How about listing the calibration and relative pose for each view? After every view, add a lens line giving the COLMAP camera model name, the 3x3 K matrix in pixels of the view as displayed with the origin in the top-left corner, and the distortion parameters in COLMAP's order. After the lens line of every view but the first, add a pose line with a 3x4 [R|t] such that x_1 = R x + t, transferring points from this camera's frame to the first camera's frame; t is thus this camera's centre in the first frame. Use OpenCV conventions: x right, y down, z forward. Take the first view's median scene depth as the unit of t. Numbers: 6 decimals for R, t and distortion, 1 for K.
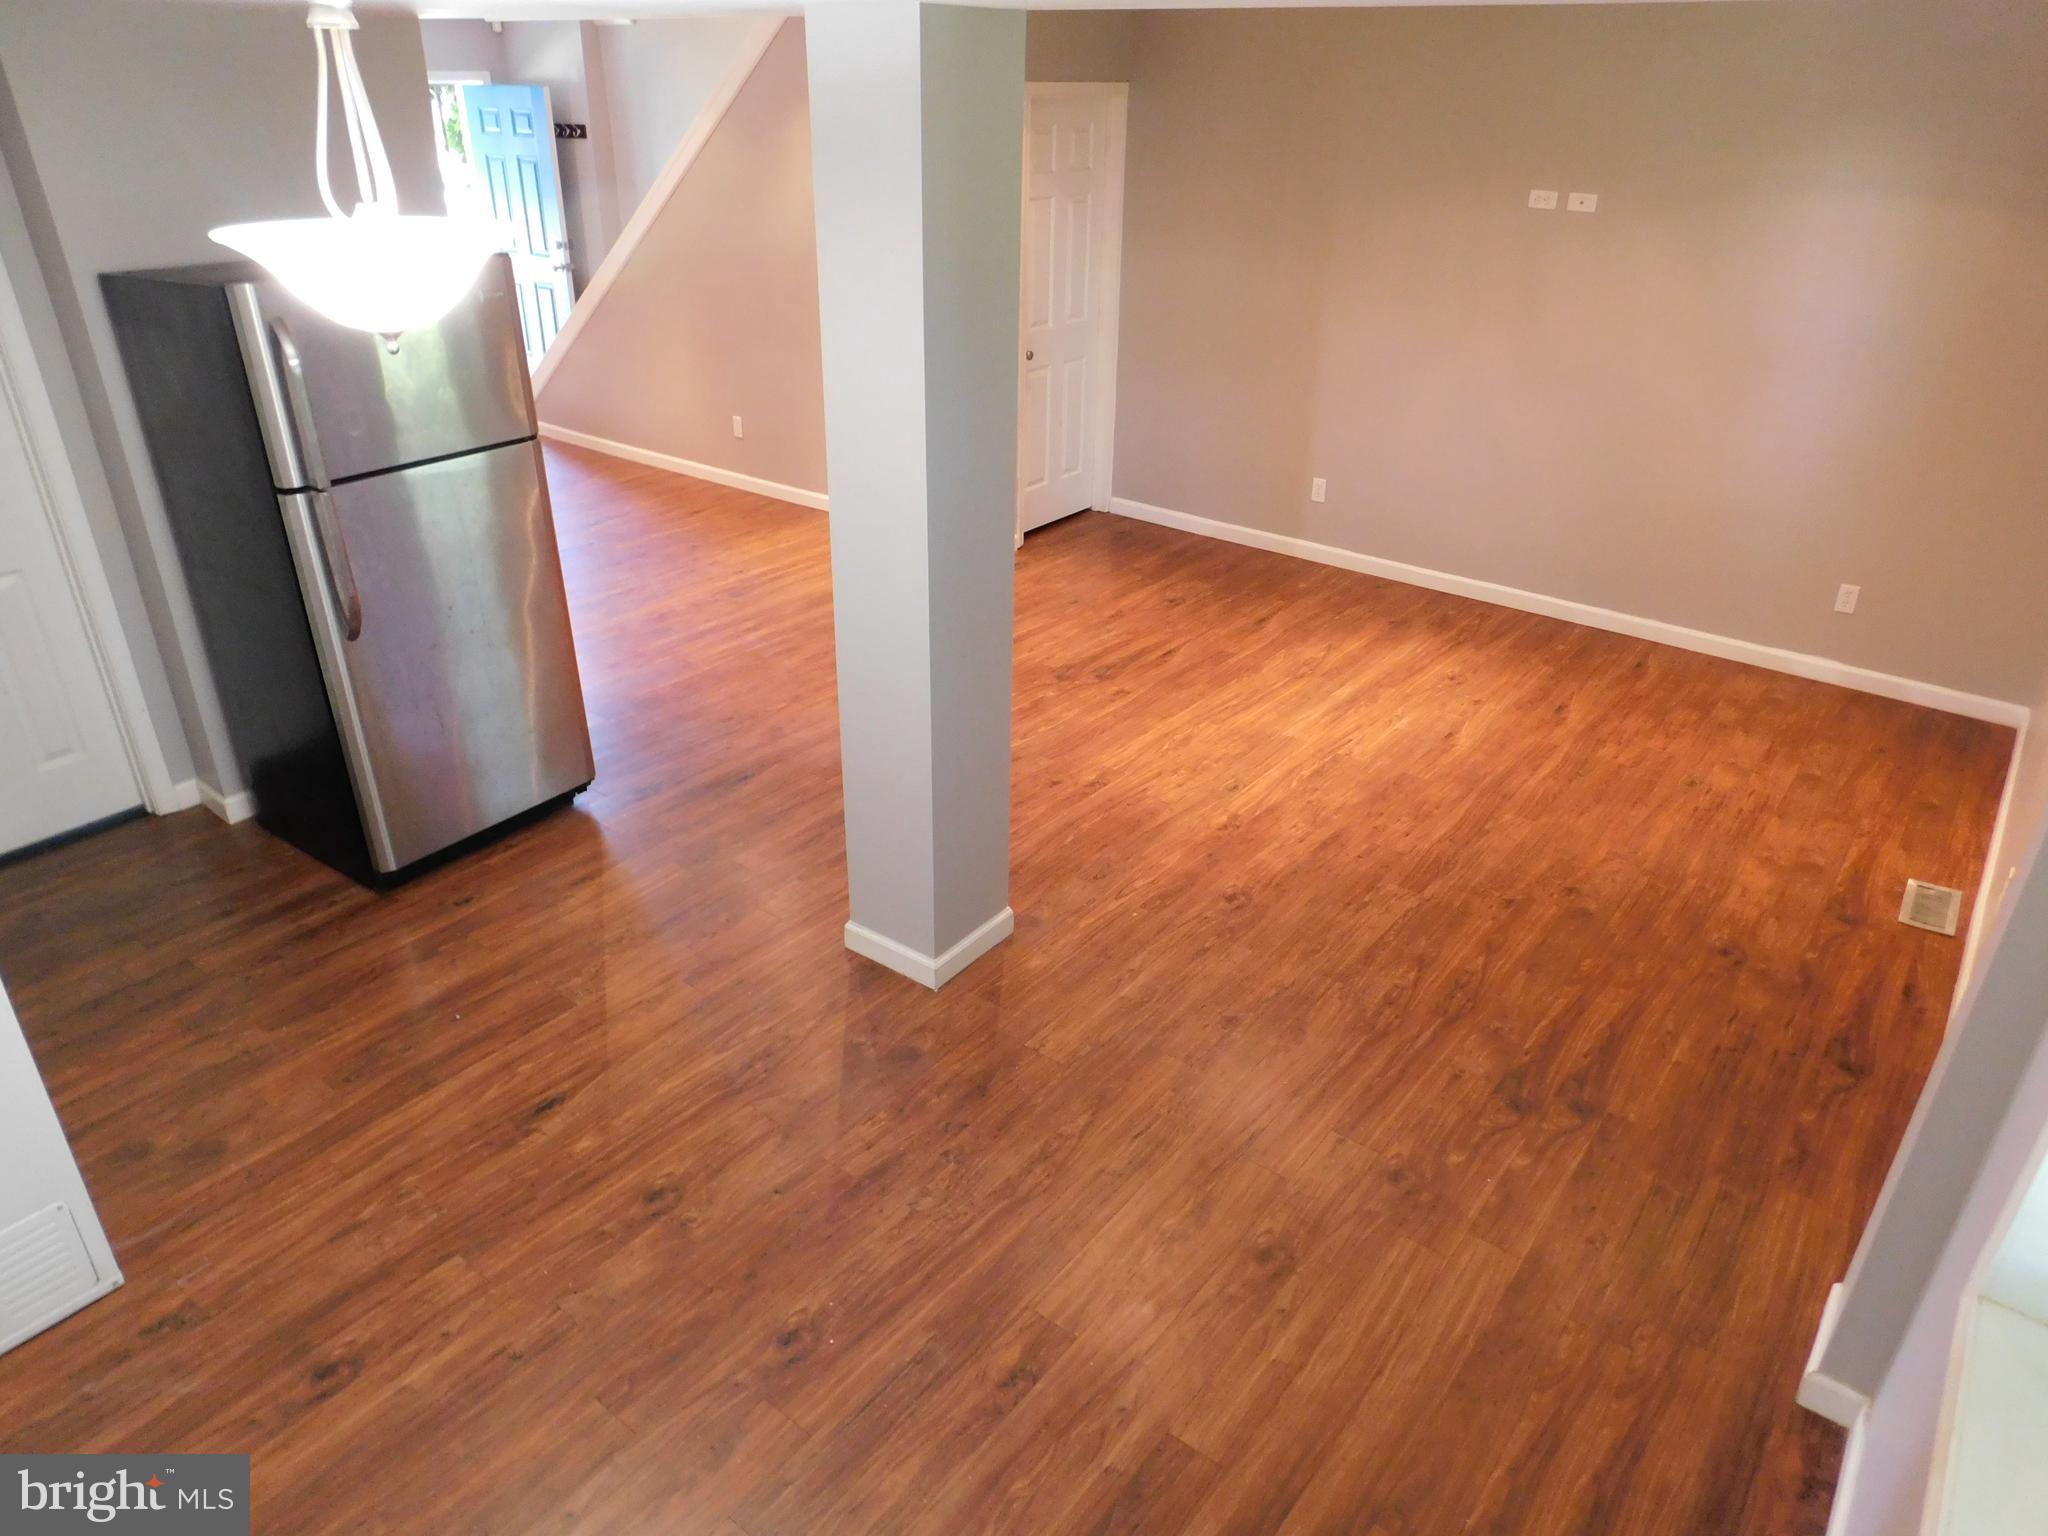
lens RADIAL K [[1360.3, 0, 1022.7], [0, 1360.3, 766.3], [0, 0, 1]] dist [-0.070023, 0.053618]
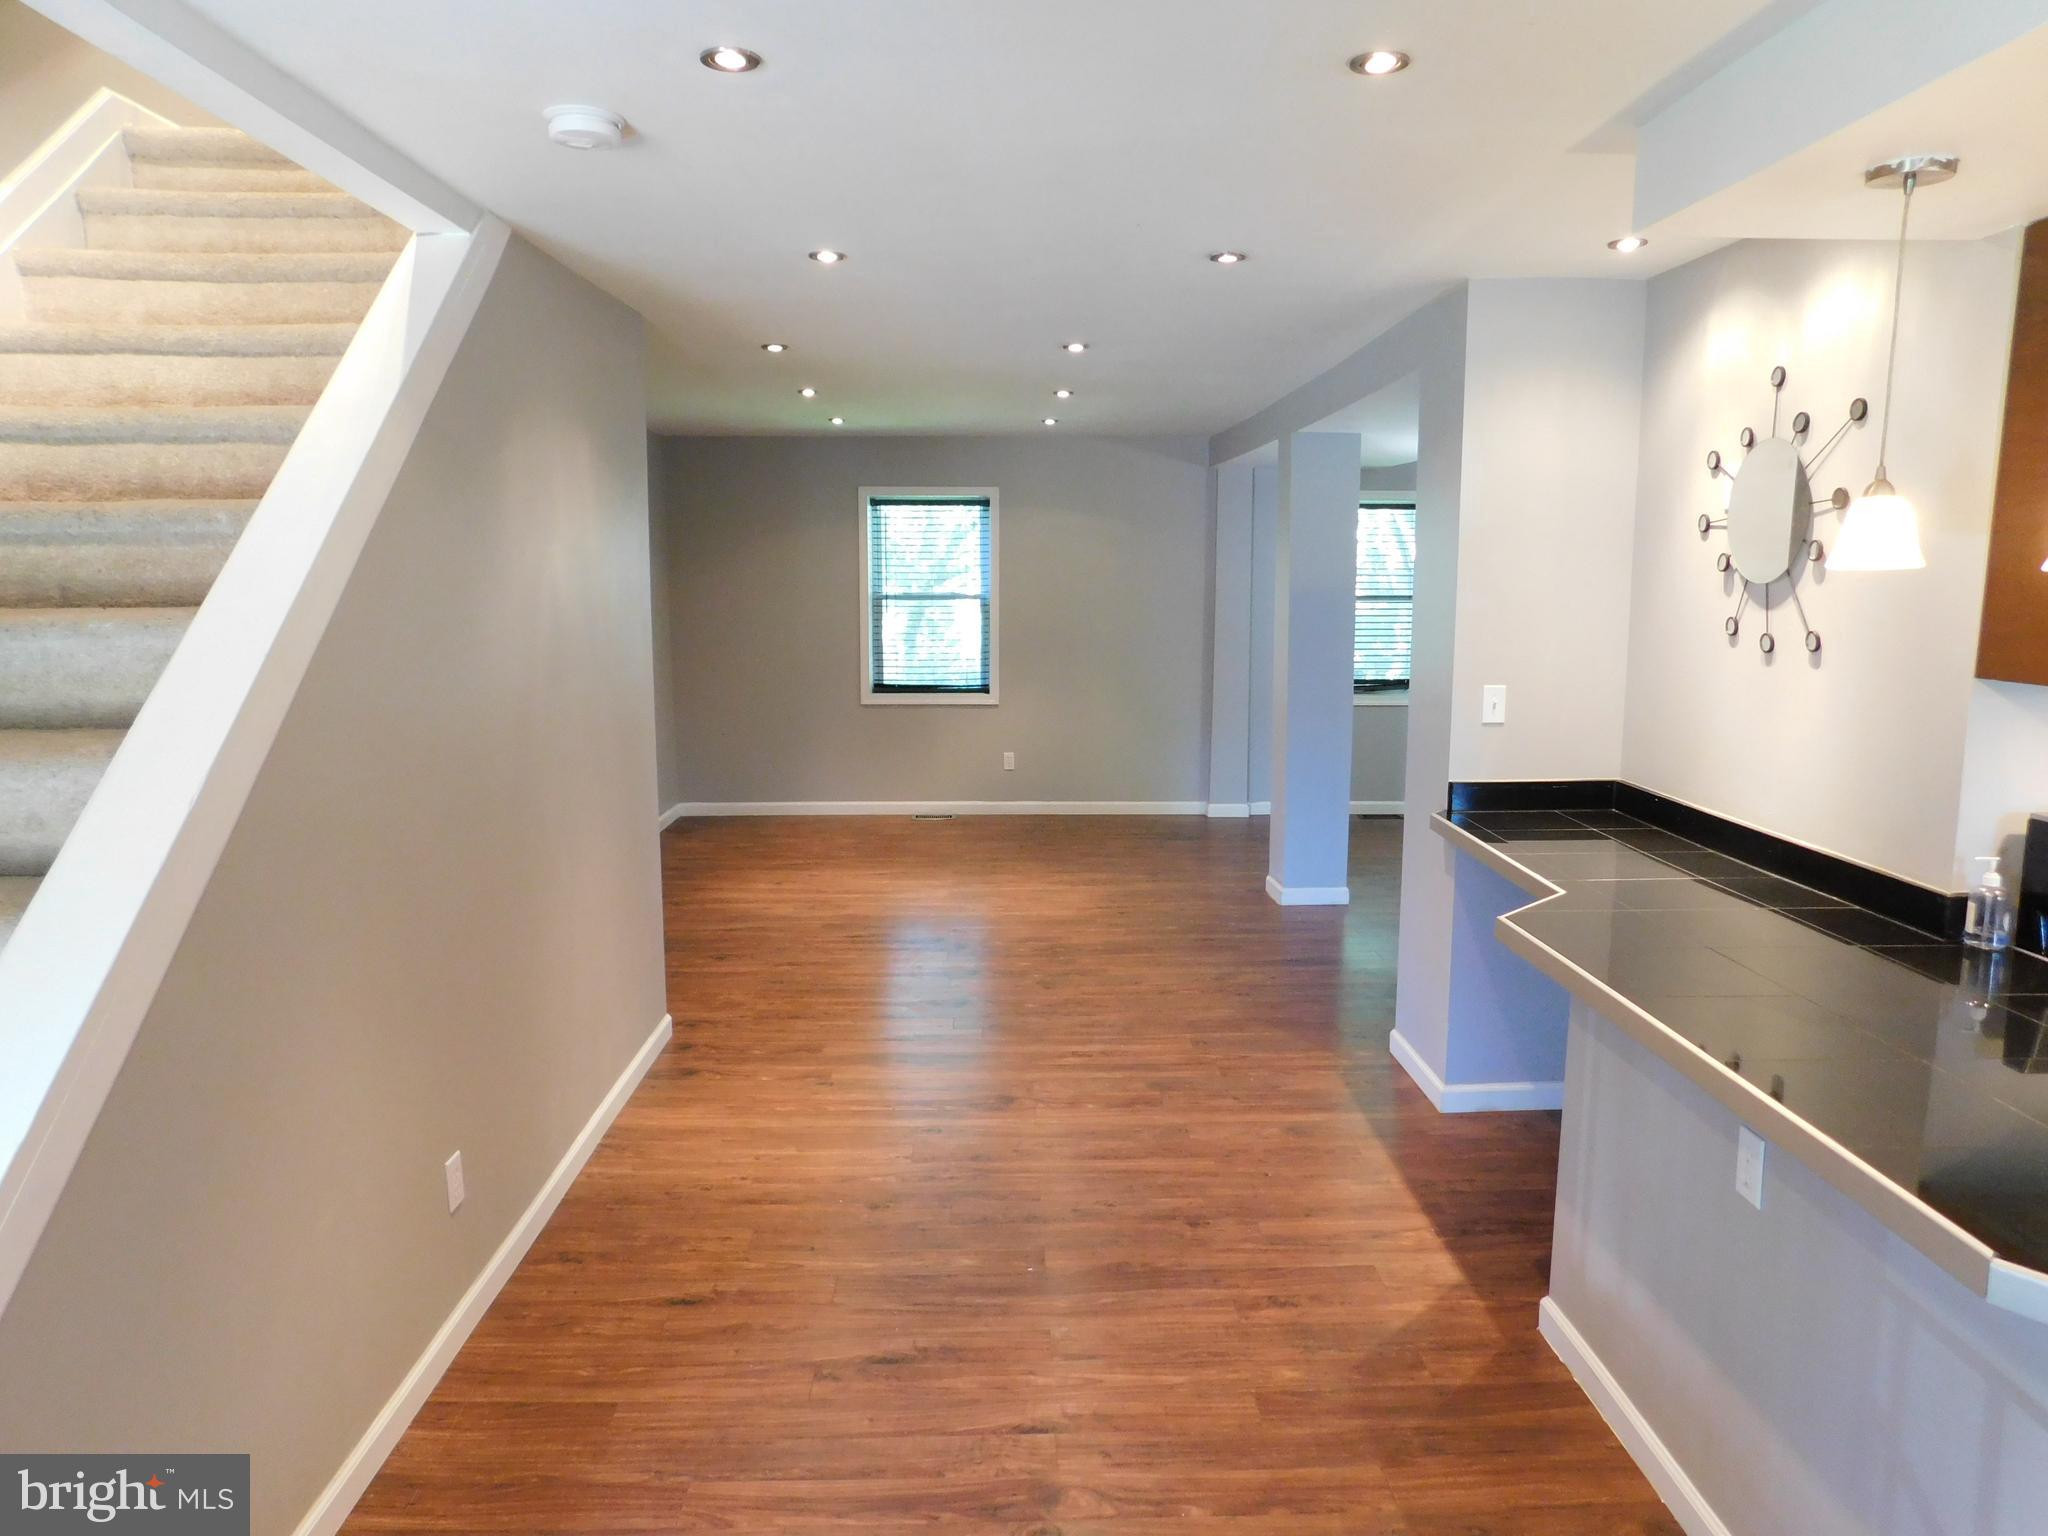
lens RADIAL K [[1360.3, 0, 1022.7], [0, 1360.3, 766.3], [0, 0, 1]] dist [-0.070023, 0.053618]
pose [[-0.622100, -0.133869, 0.771408, -0.931290], [0.350027, 0.833773, 0.426970, -0.719940], [-0.700338, 0.535631, -0.471833, 1.587822]]
